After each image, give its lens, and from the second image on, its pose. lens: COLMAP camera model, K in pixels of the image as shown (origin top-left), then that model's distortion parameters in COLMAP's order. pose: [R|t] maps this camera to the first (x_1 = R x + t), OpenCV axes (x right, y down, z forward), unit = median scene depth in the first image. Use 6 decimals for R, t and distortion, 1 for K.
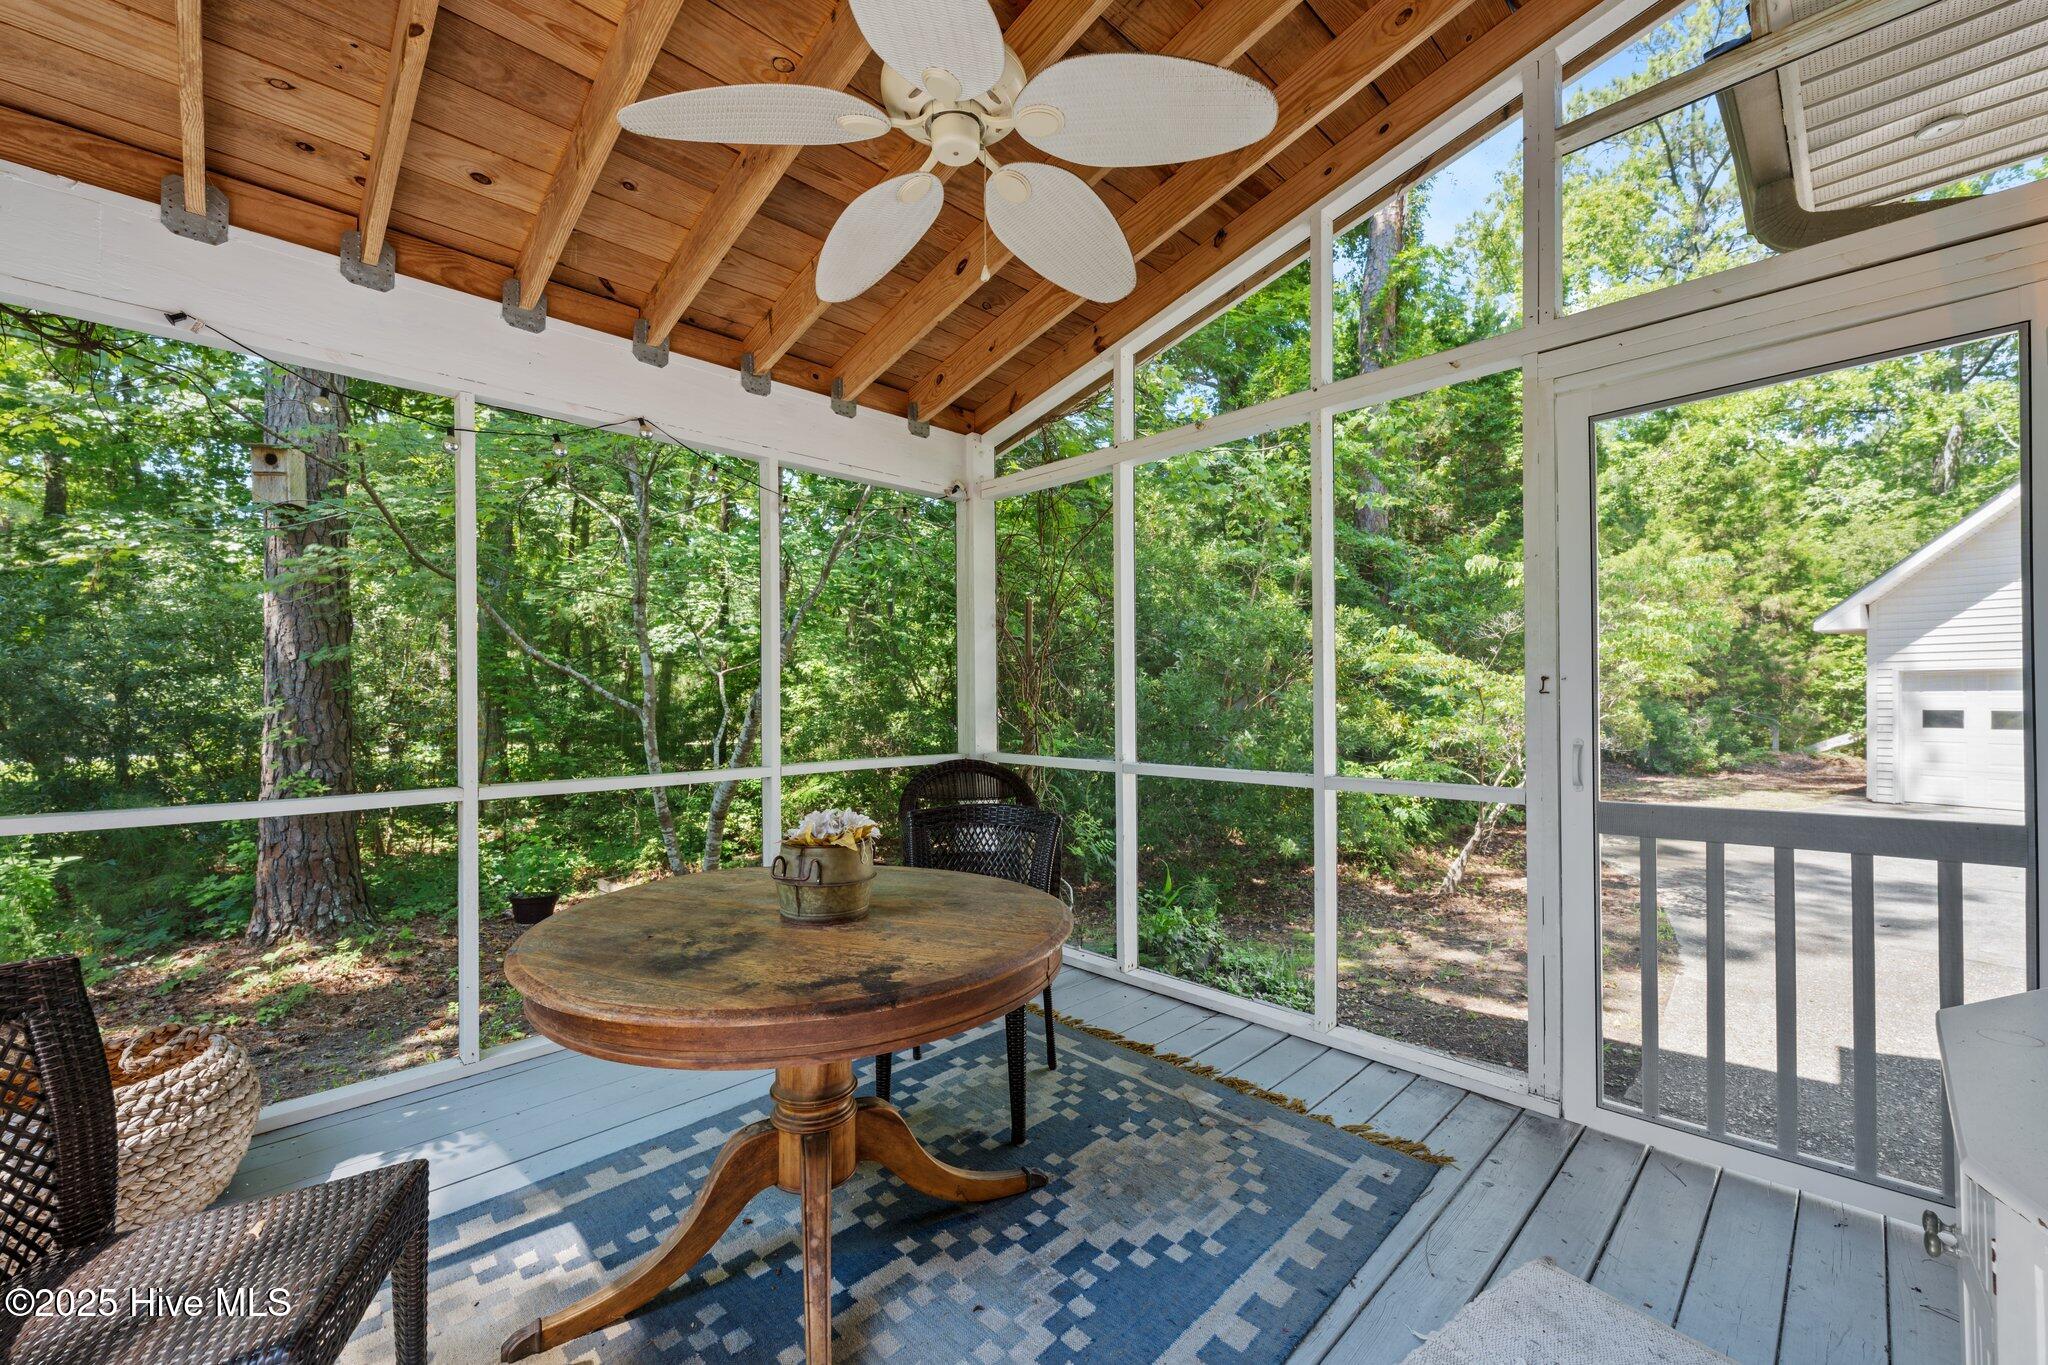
lens RADIAL K [[815.6, 0, 1024.9], [0, 815.6, 680.8], [0, 0, 1]] dist [0.001189, -0.000029]
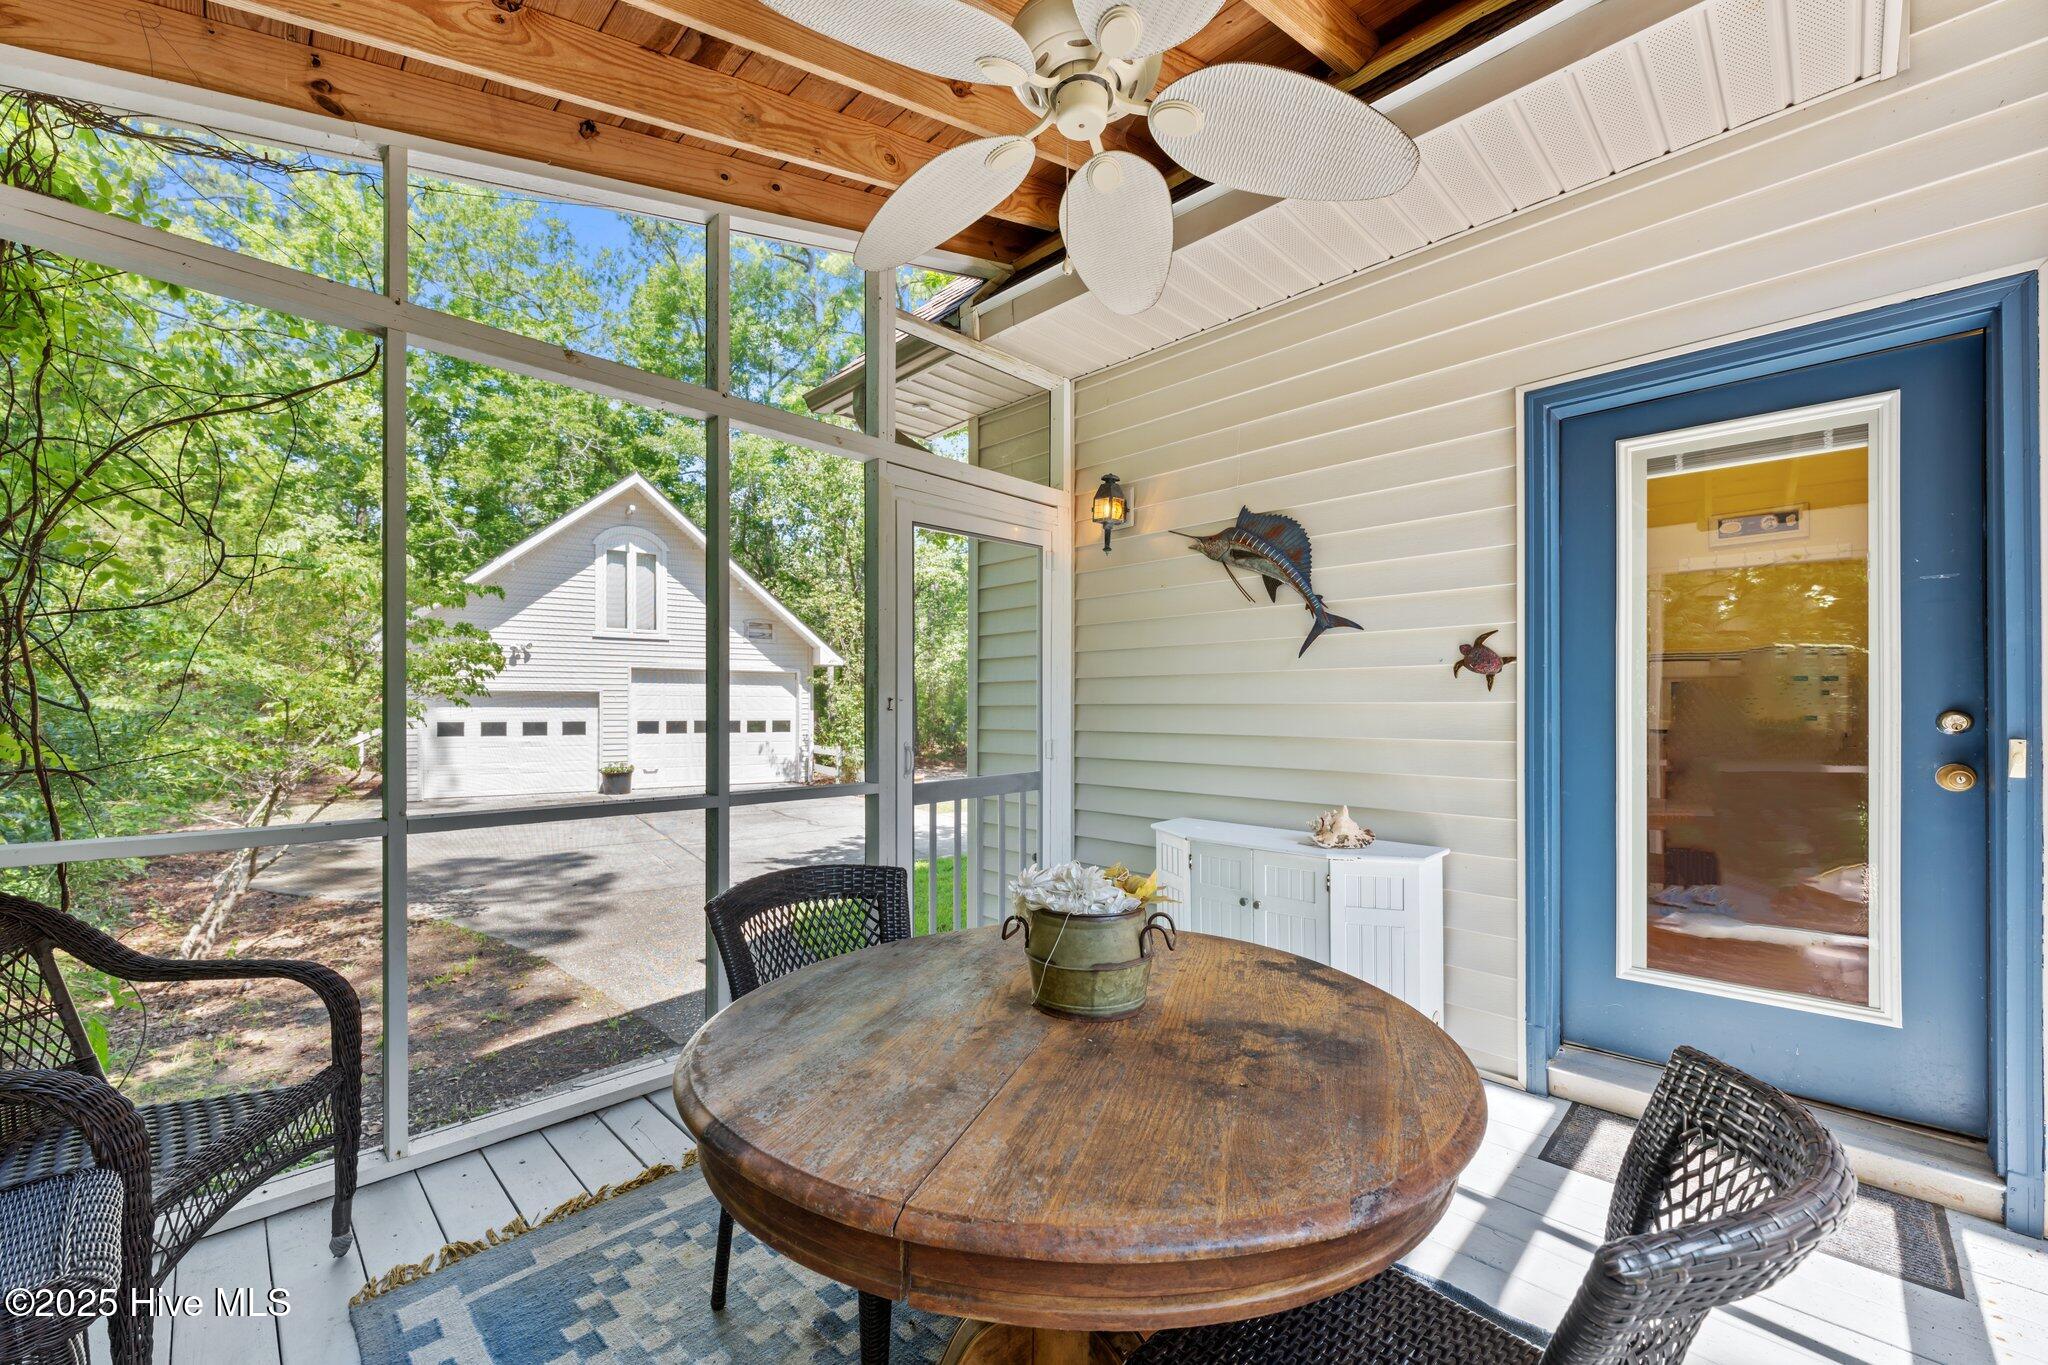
lens RADIAL K [[815.6, 0, 1024.9], [0, 815.6, 680.8], [0, 0, 1]] dist [0.001189, -0.000029]
pose [[-0.019467, 0.038383, 0.999073, -0.767360], [-0.020469, 0.999038, -0.038781, 0.014599], [-0.999601, -0.021205, -0.018663, 0.820610]]
